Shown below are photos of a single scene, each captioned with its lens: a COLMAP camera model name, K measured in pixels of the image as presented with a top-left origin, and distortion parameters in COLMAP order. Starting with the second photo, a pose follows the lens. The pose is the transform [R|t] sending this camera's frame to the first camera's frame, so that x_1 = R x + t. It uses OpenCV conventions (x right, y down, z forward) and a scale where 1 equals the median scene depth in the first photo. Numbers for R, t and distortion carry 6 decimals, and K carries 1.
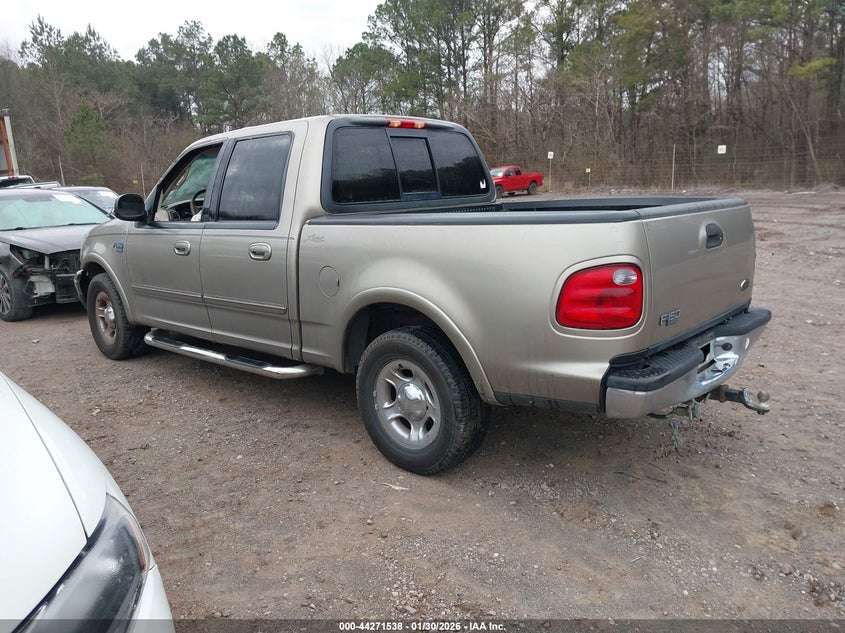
lens RADIAL K [[656.2, 0, 422.5], [0, 656.2, 316.5], [0, 0, 1]] dist [0.025081, 0.006240]
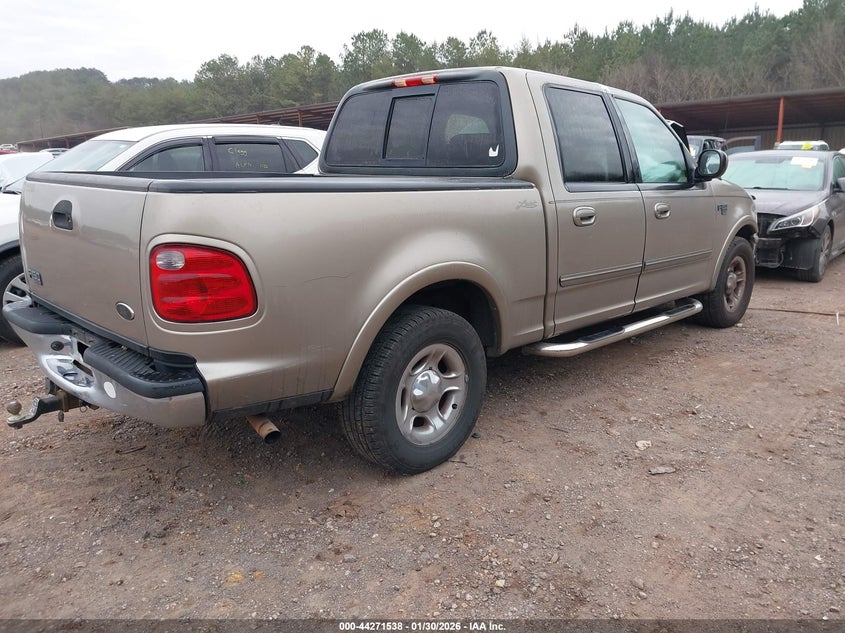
lens RADIAL K [[656.2, 0, 422.5], [0, 656.2, 316.5], [0, 0, 1]] dist [0.025081, 0.006240]
pose [[-0.052328, 0.261657, -0.963741, 0.947549], [-0.199774, 0.942813, 0.266822, -0.238091], [0.978444, 0.206493, 0.002936, 1.101480]]
